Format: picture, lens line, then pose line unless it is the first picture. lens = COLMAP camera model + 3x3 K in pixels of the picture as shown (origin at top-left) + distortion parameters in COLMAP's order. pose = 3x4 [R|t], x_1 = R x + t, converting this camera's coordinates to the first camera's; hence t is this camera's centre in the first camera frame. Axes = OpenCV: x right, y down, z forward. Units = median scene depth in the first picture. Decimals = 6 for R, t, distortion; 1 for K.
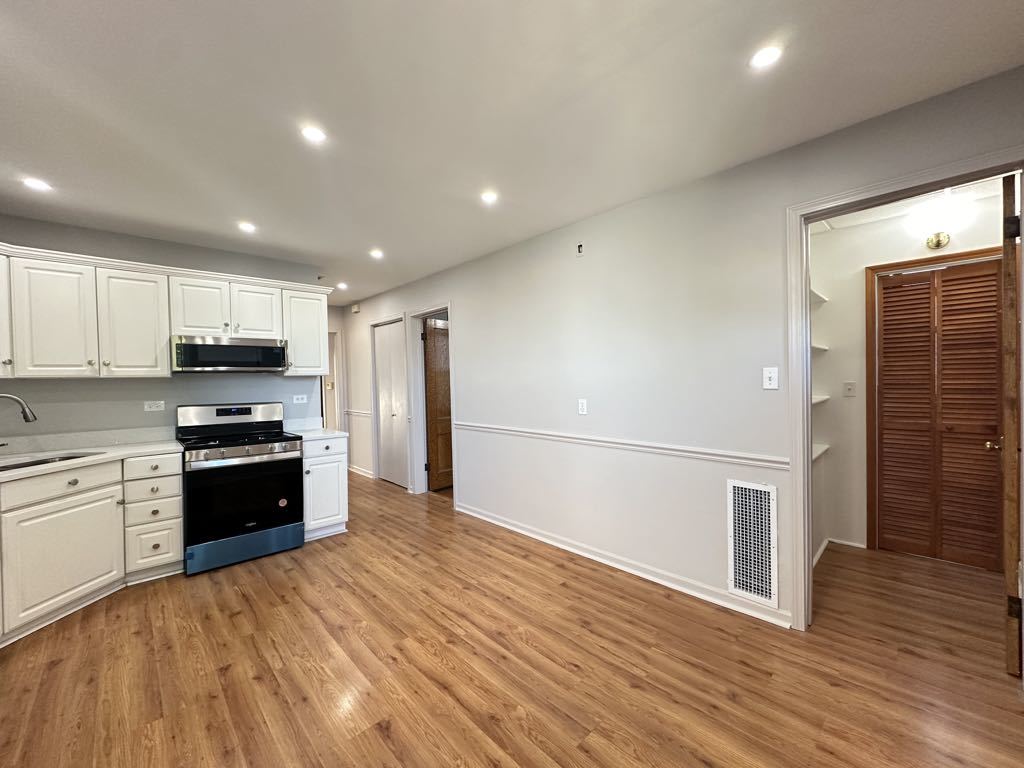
lens RADIAL K [[407.8, 0, 512.0], [0, 407.8, 384.0], [0, 0, 1]] dist [-0.001285, -0.000013]
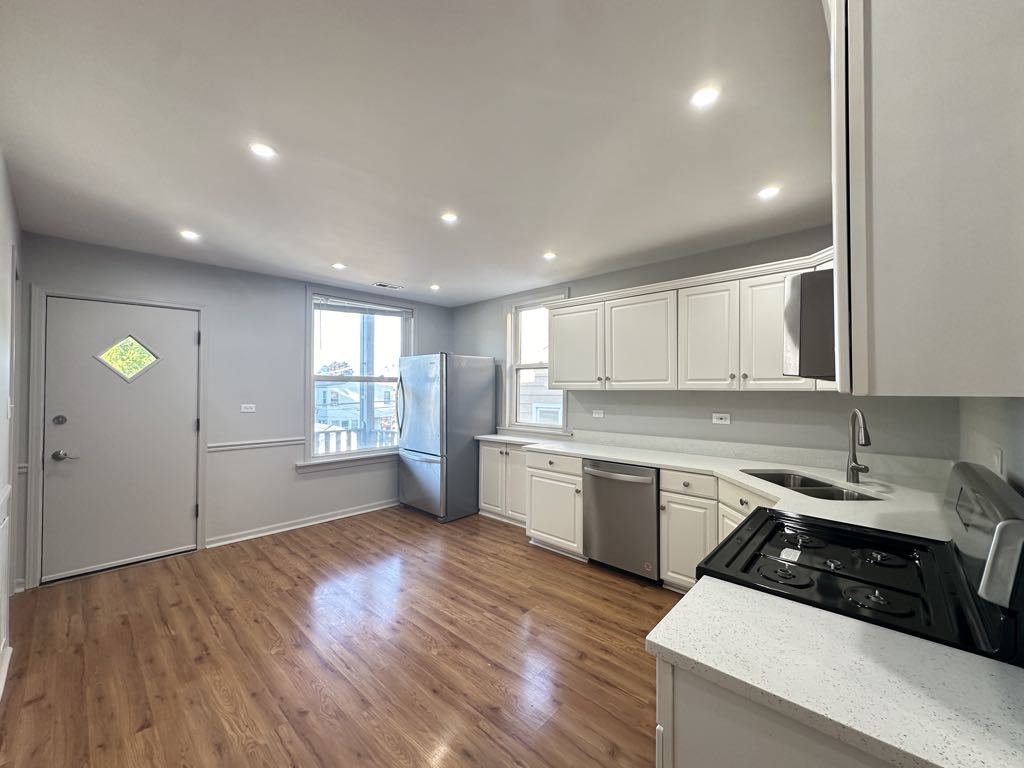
lens RADIAL K [[407.8, 0, 512.0], [0, 407.8, 384.0], [0, 0, 1]] dist [-0.001285, -0.000013]
pose [[-0.997761, 0.017814, -0.064460, -0.412823], [0.017649, 0.999839, 0.003140, -0.041367], [0.064505, 0.001995, -0.997915, 1.647101]]
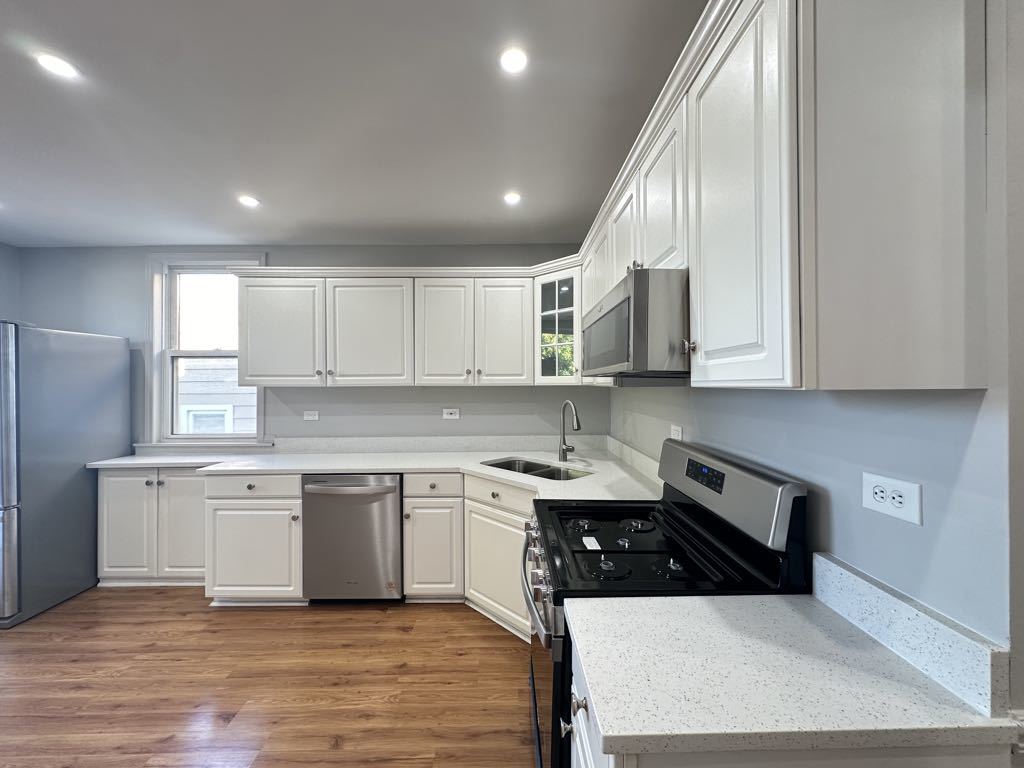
lens RADIAL K [[407.8, 0, 512.0], [0, 407.8, 384.0], [0, 0, 1]] dist [-0.001285, -0.000013]
pose [[-0.676214, 0.022906, -0.736349, -0.337852], [0.008032, 0.999686, 0.023722, -0.040475], [0.736661, 0.010127, -0.676186, 1.449984]]
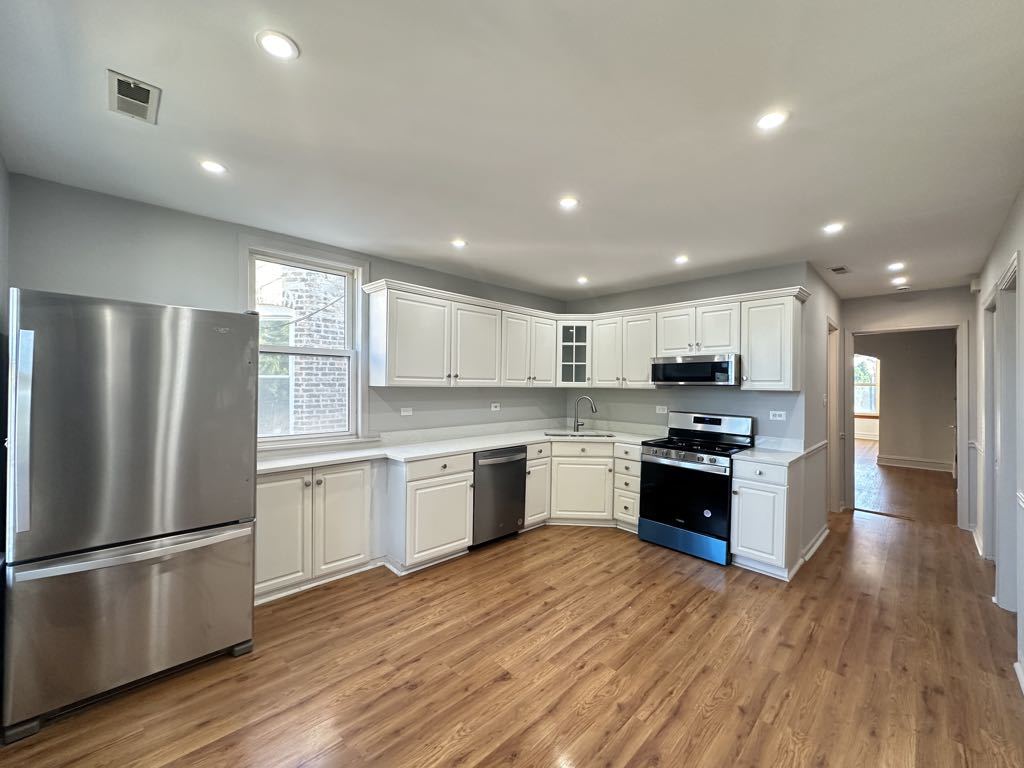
lens RADIAL K [[407.8, 0, 512.0], [0, 407.8, 384.0], [0, 0, 1]] dist [-0.001285, -0.000013]
pose [[0.020817, 0.019342, -0.999596, 0.540464], [-0.024738, 0.999517, 0.018826, -0.052169], [0.999477, 0.024336, 0.021285, 0.564933]]
